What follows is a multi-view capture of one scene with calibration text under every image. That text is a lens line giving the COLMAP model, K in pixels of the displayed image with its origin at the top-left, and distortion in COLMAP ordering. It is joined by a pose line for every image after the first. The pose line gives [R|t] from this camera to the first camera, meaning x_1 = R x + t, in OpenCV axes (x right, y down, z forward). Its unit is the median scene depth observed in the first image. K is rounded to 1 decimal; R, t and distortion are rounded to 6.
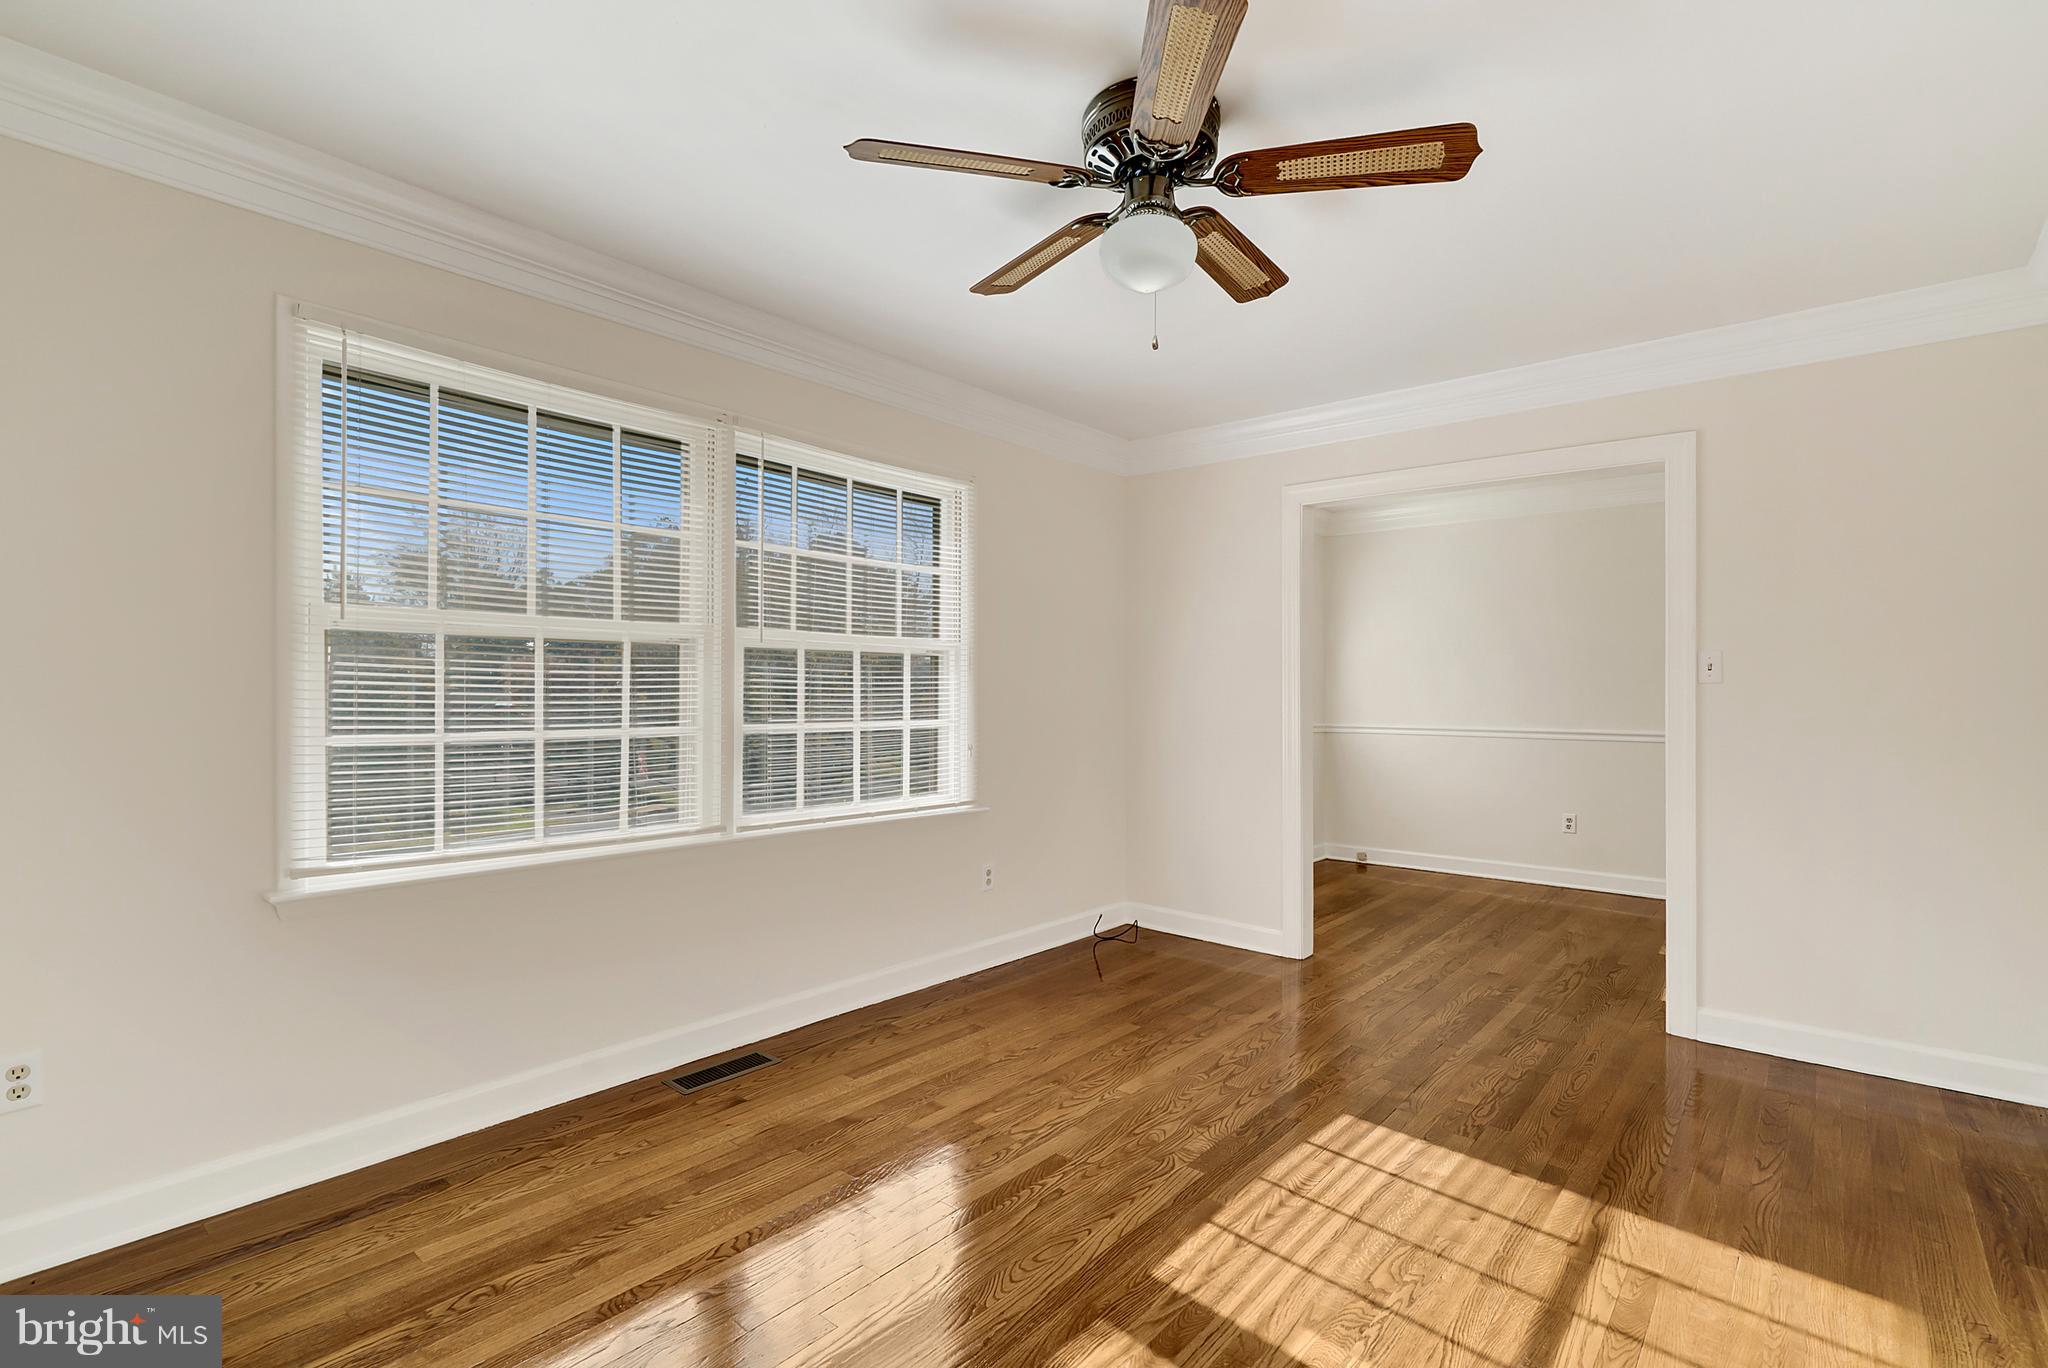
lens RADIAL K [[922.5, 0, 1027.3], [0, 922.5, 692.3], [0, 0, 1]] dist [-0.002875, -0.000258]
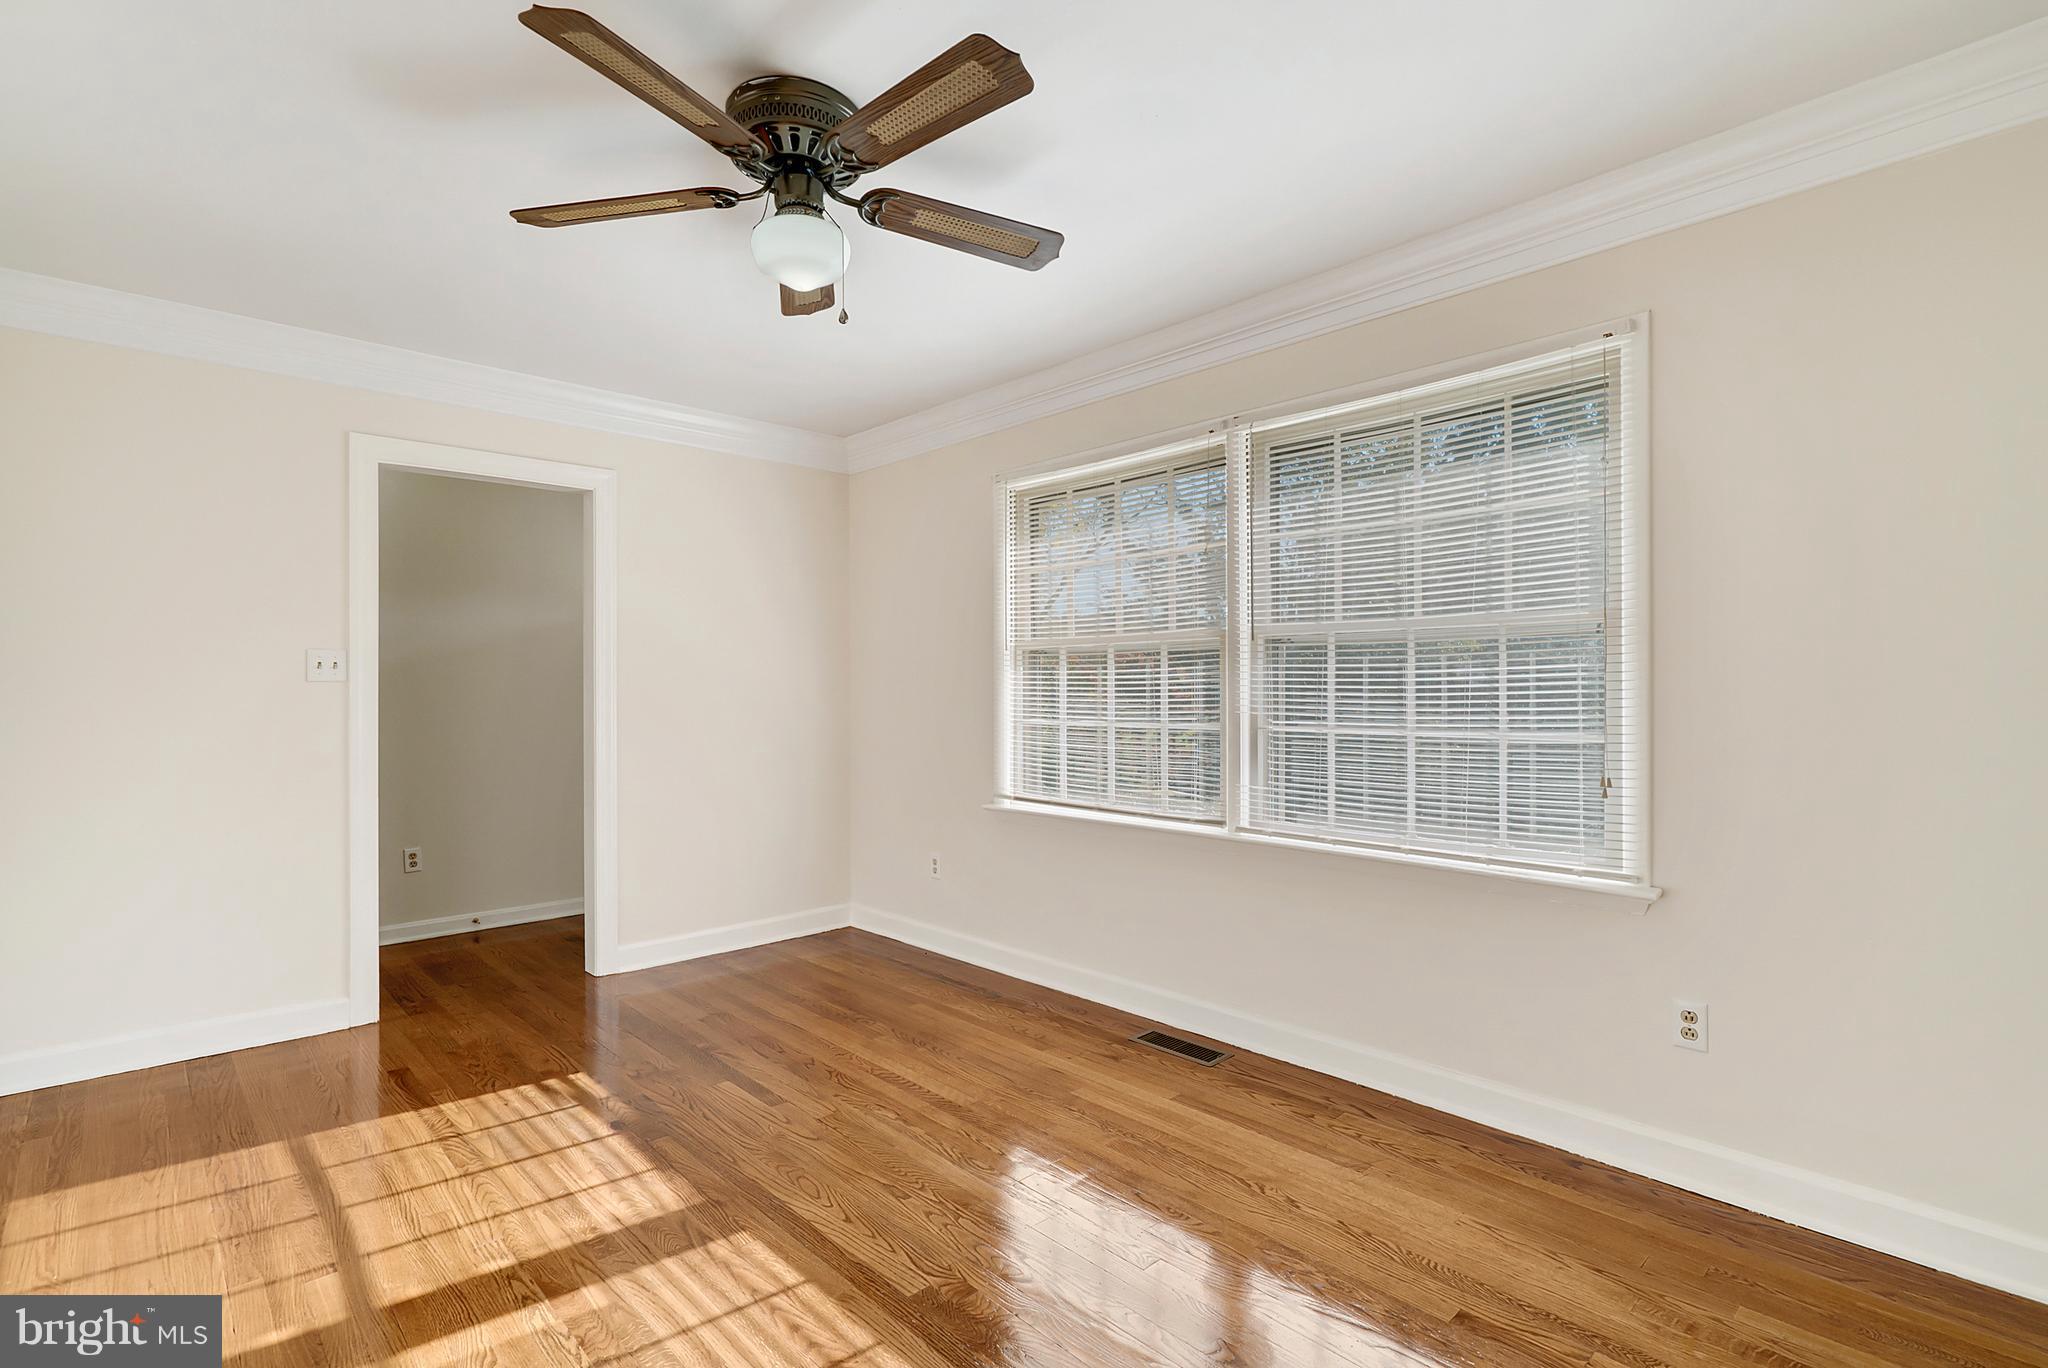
lens RADIAL K [[968.6, 0, 1026.0], [0, 968.6, 688.7], [0, 0, 1]] dist [0.001475, 0.000559]
pose [[-0.103581, -0.011786, -0.994551, 0.838437], [0.003358, 0.999920, -0.012199, 0.014083], [0.994615, -0.004603, -0.103533, 0.990215]]
